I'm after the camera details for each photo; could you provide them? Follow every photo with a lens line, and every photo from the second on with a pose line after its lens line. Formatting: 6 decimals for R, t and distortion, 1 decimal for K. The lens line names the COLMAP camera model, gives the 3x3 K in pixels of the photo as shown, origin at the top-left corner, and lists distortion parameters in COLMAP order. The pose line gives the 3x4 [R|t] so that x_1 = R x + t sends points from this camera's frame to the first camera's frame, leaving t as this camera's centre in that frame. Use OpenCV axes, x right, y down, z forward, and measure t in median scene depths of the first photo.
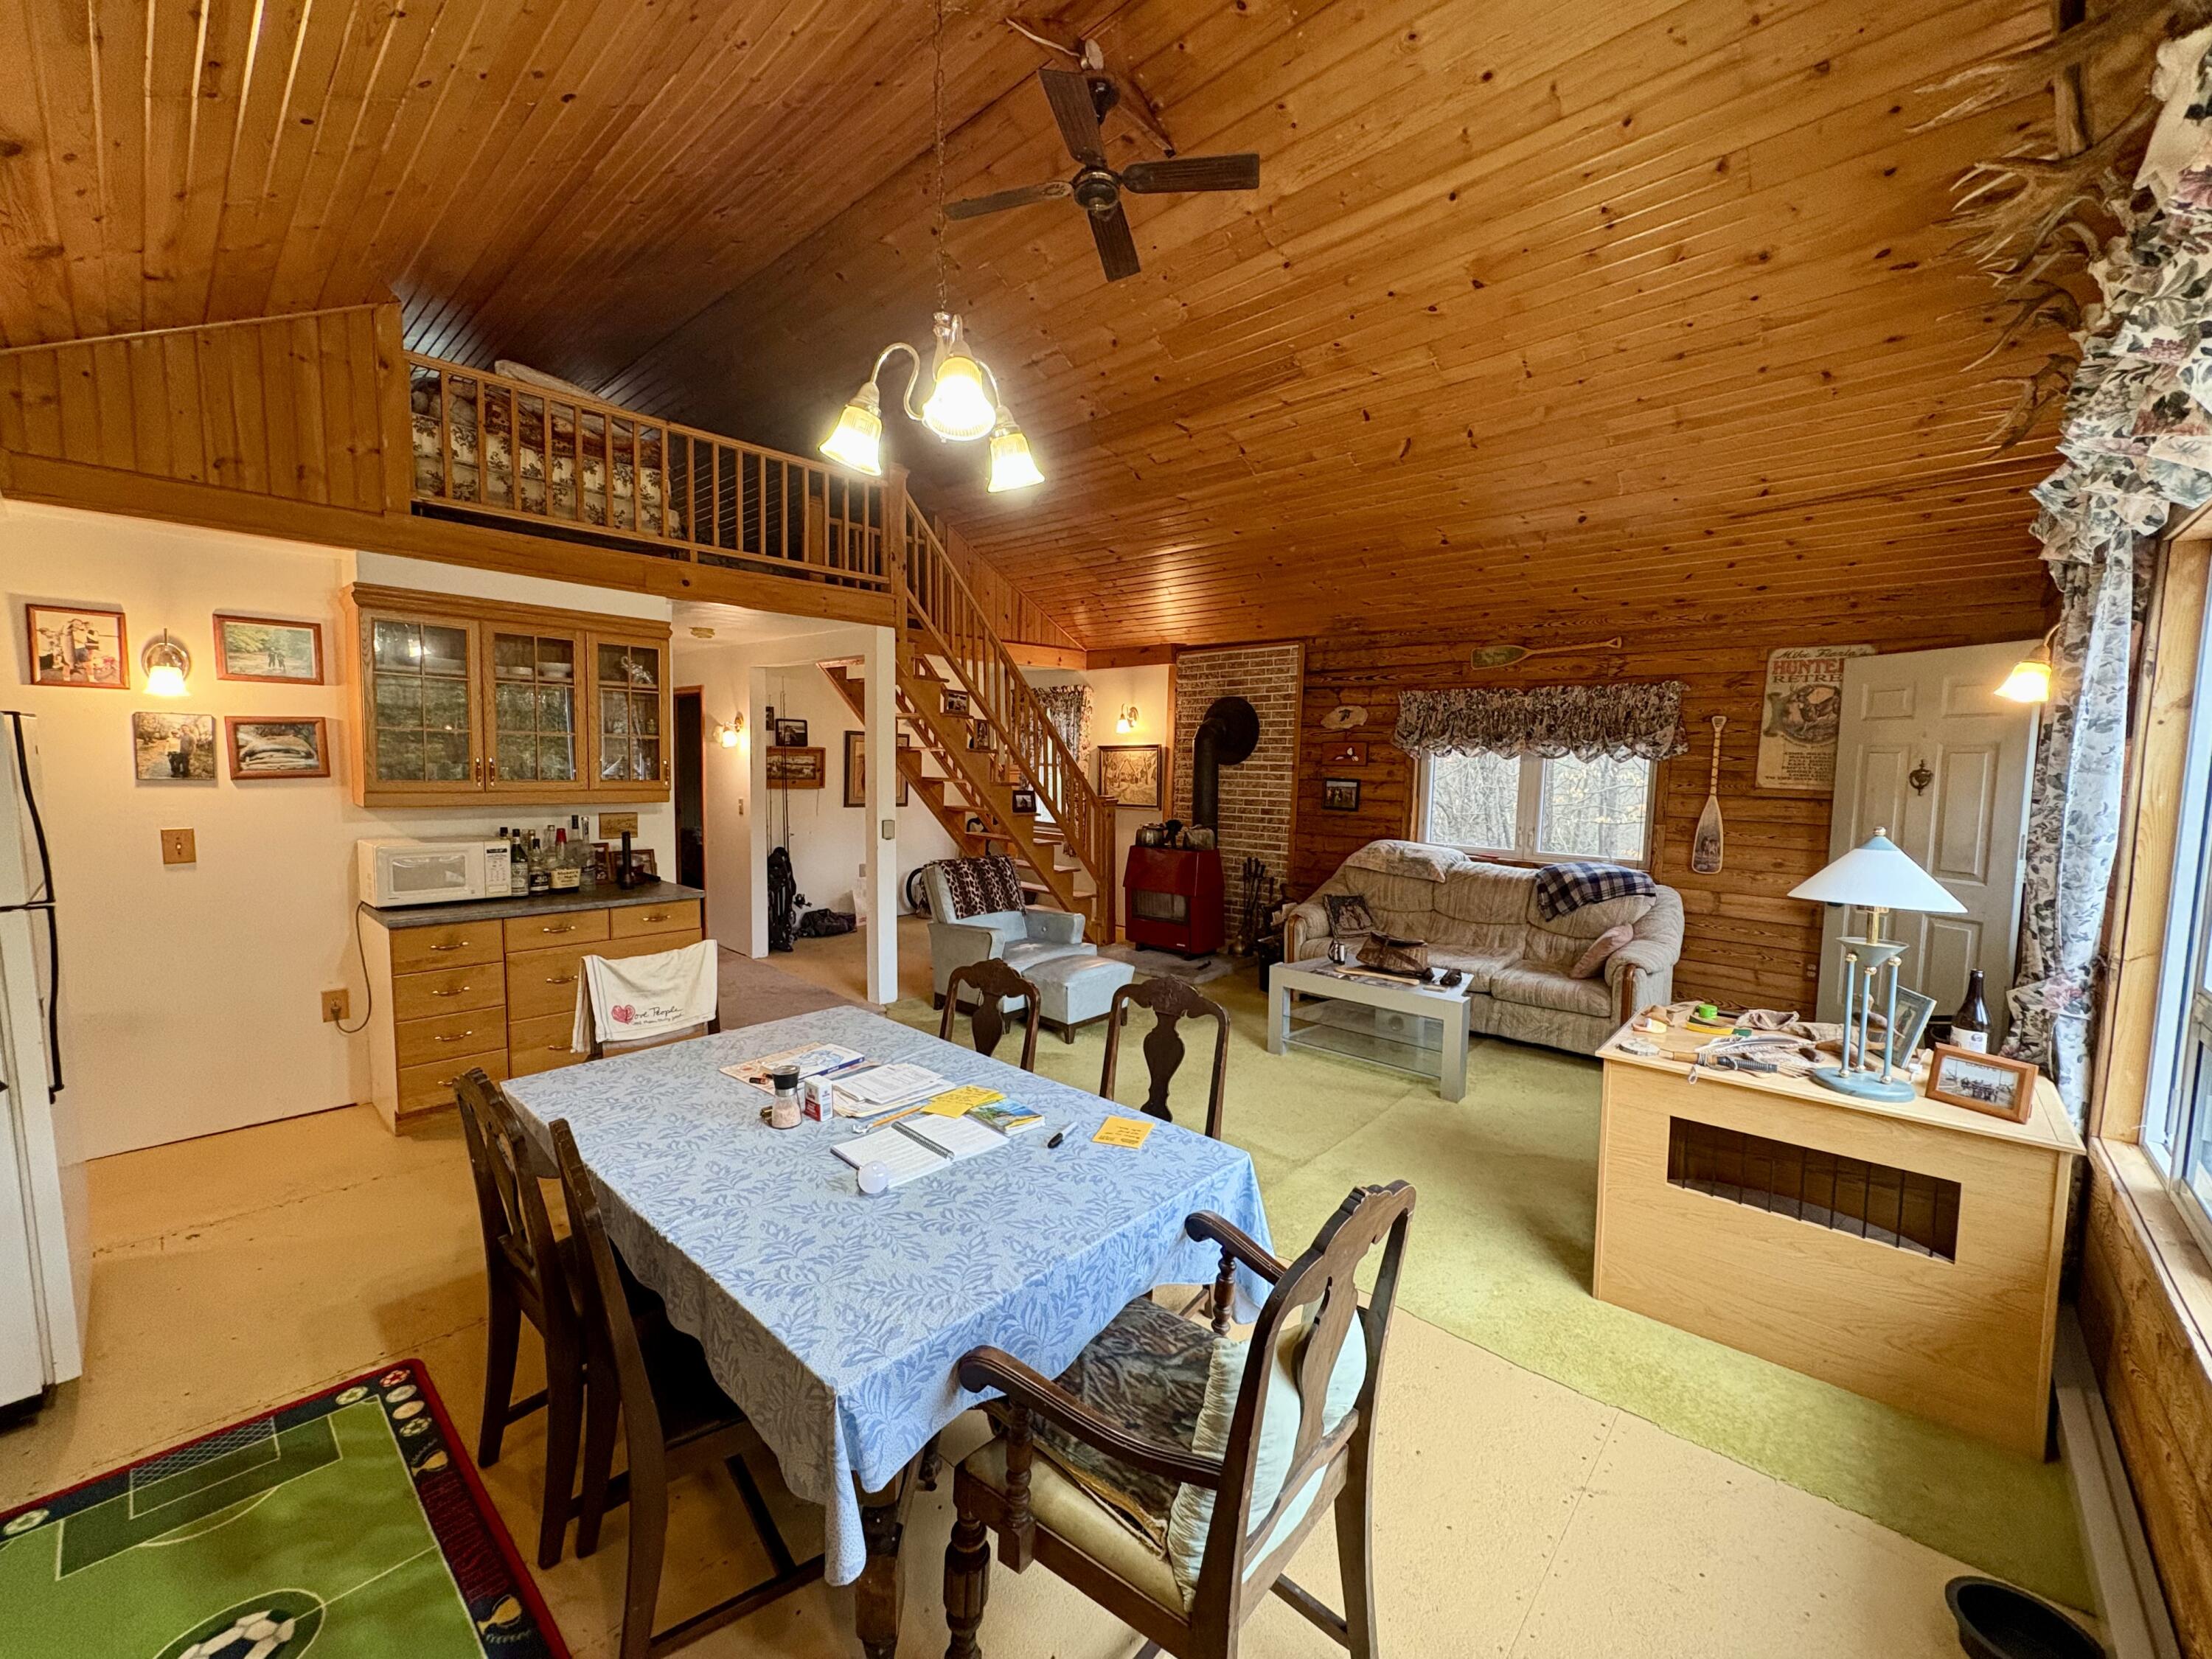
lens RADIAL K [[882.7, 0, 1106.9], [0, 882.7, 833.7], [0, 0, 1]] dist [0.000604, -0.000147]
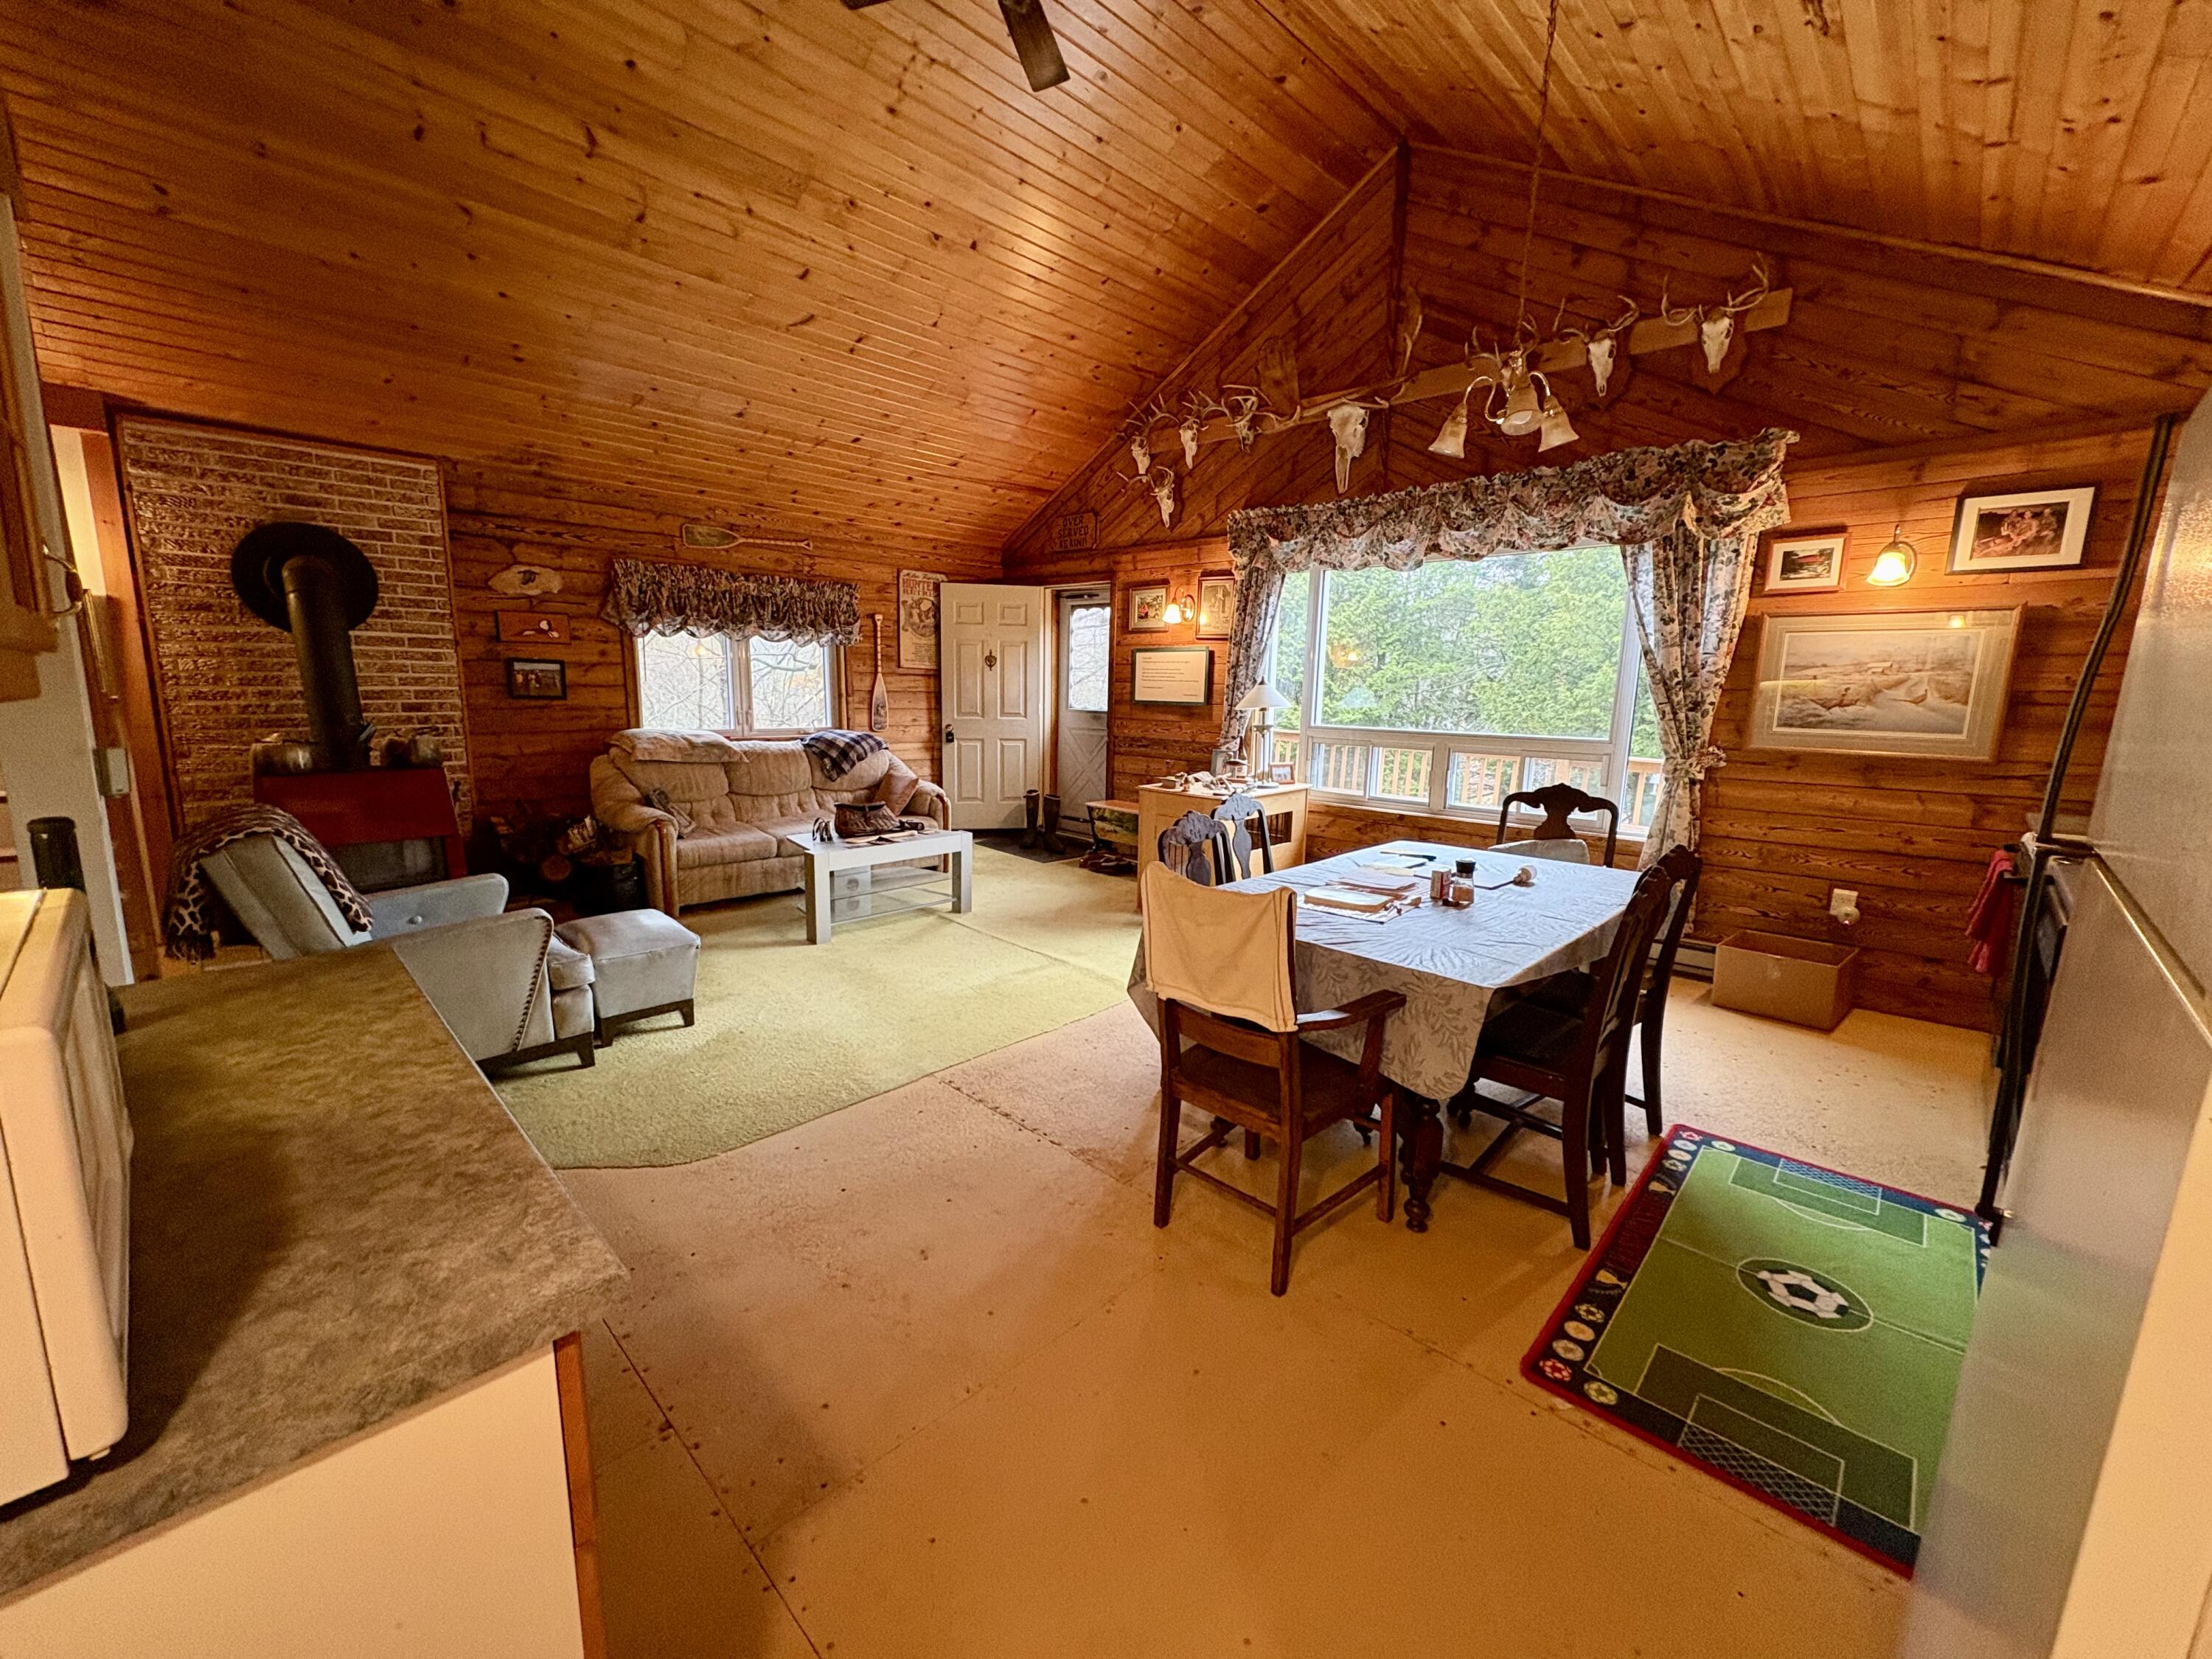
lens RADIAL K [[882.7, 0, 1104.7], [0, 882.7, 828.3], [0, 0, 1]] dist [0.000604, -0.000147]
pose [[0.028990, -0.174976, 0.984146, -0.633068], [0.068523, 0.982591, 0.172681, -0.017894], [-0.997228, 0.062431, 0.040475, 0.558231]]
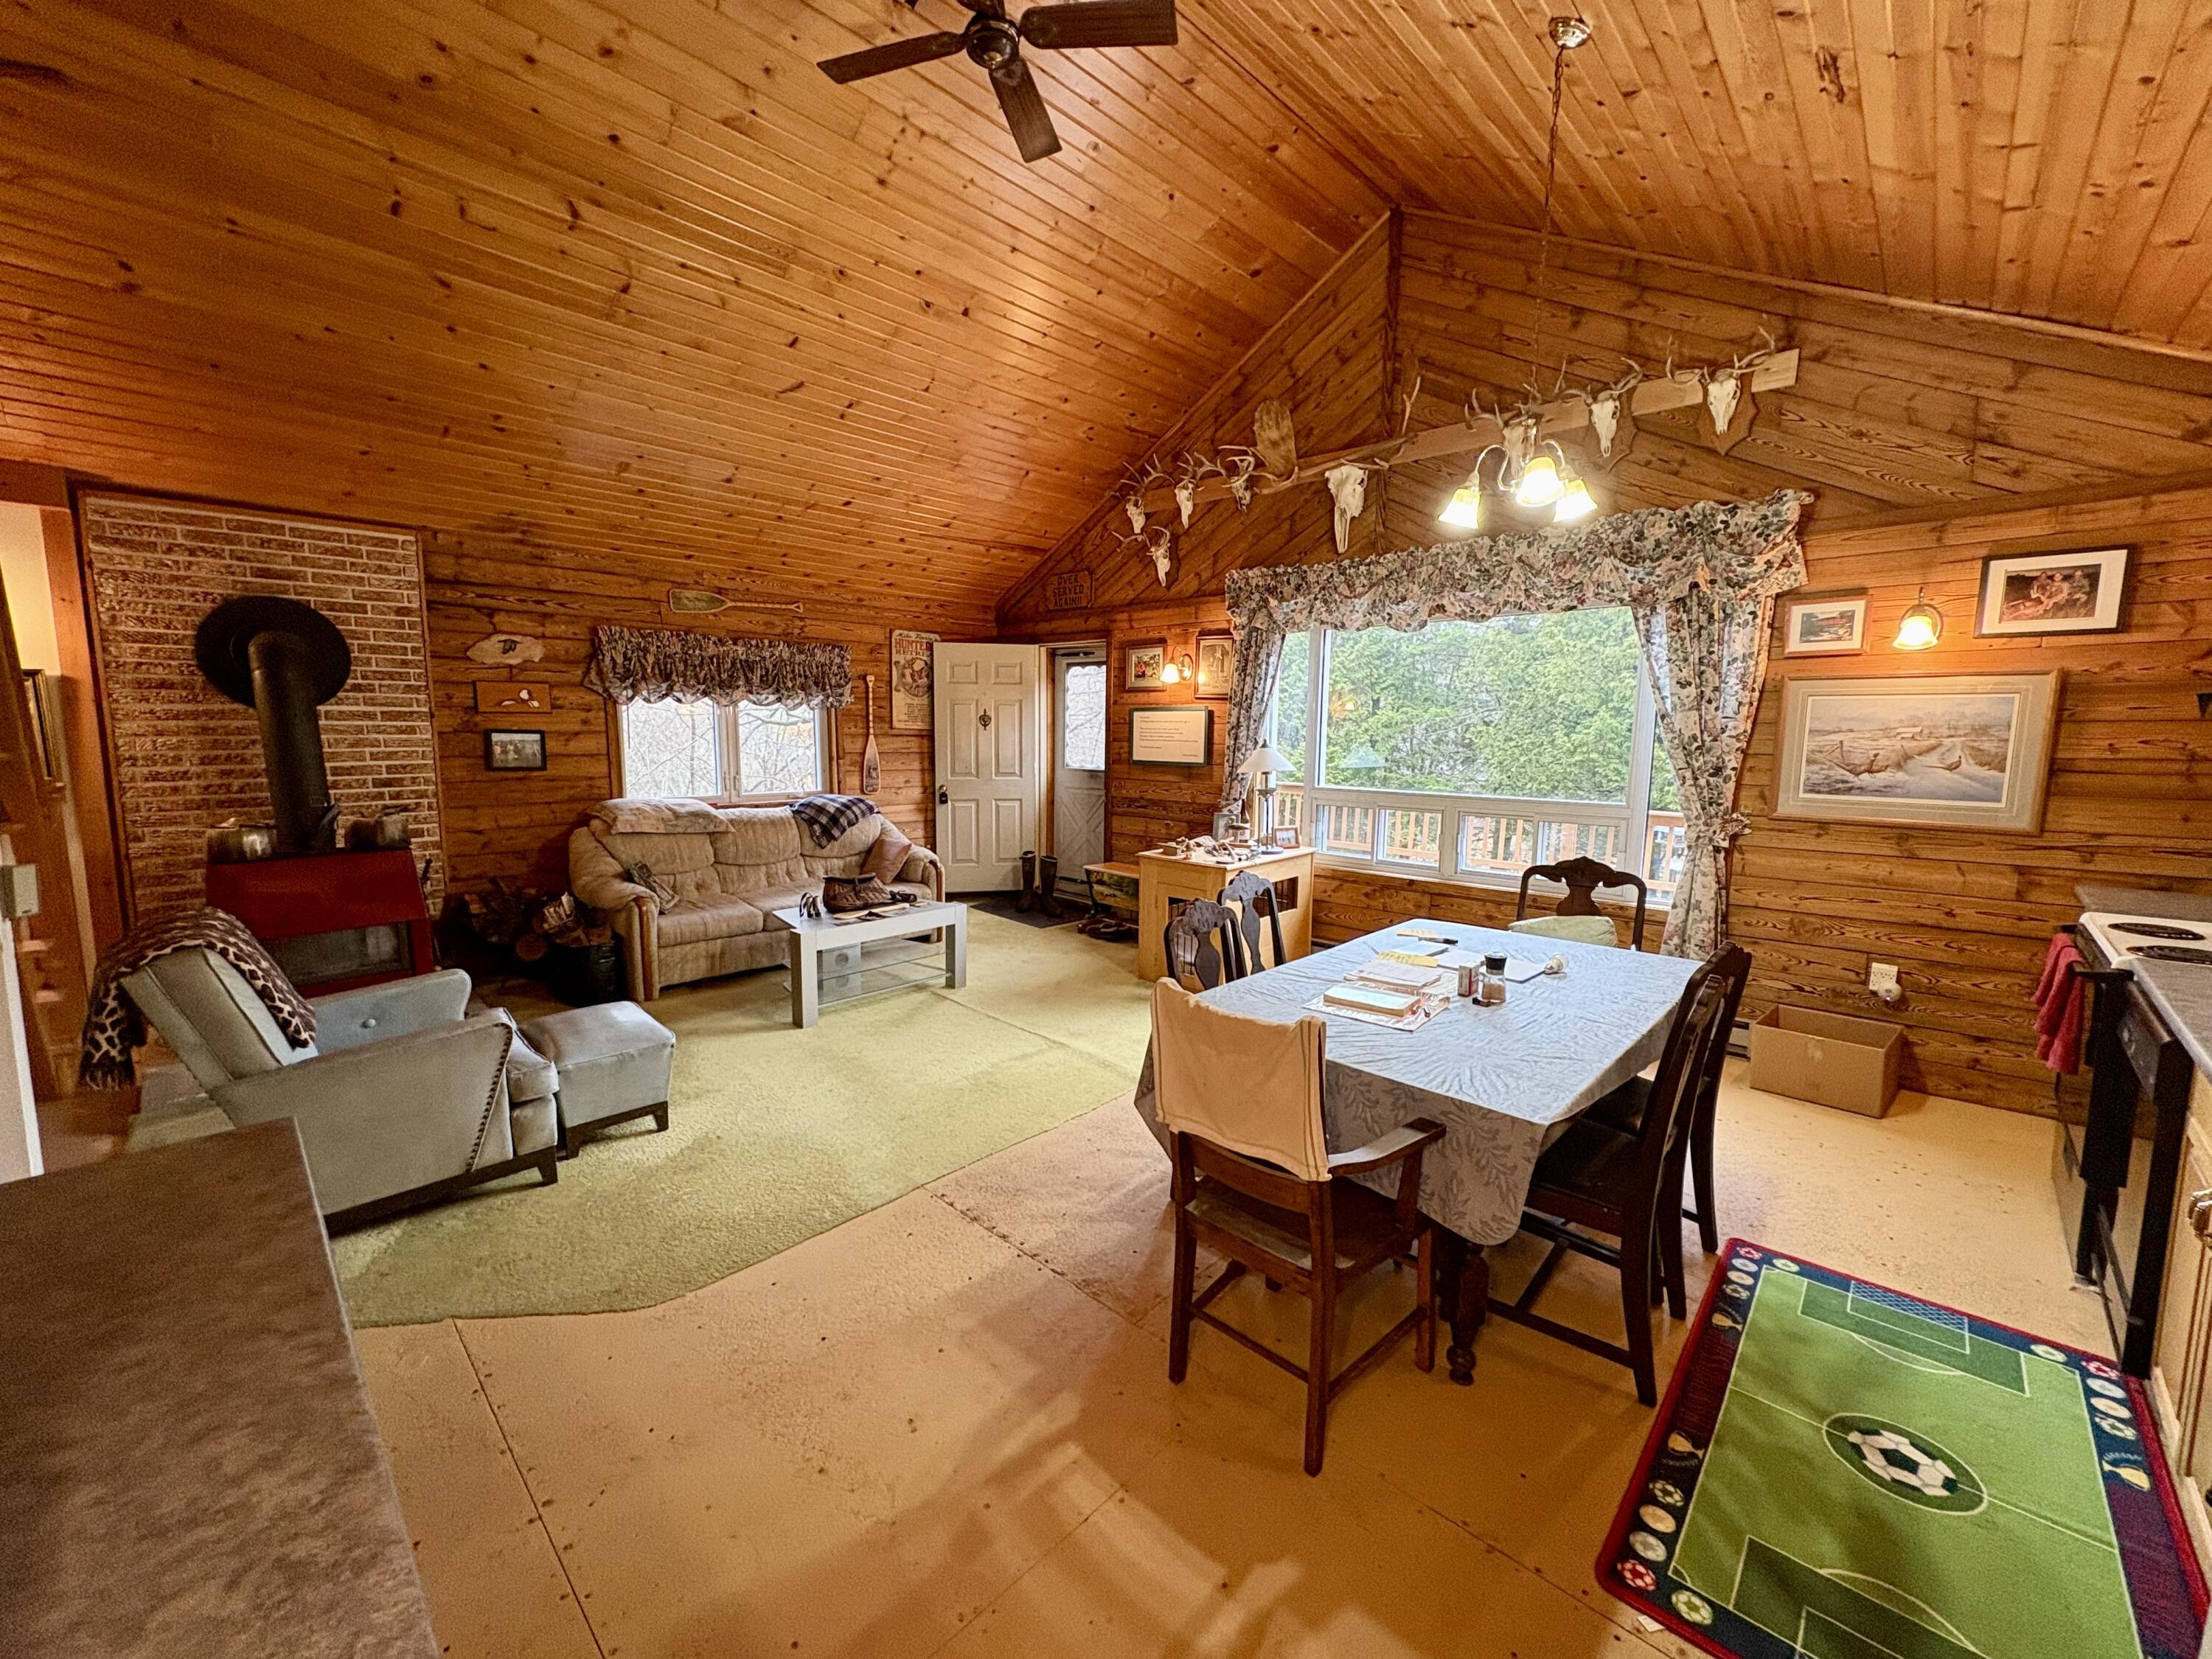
lens RADIAL K [[882.7, 0, 1104.8], [0, 882.7, 828.0], [0, 0, 1]] dist [0.000604, -0.000147]
pose [[0.022359, -0.128865, 0.991410, -0.595651], [0.078826, 0.988798, 0.126748, -0.041526], [-0.996638, 0.075315, 0.032267, 0.561197]]
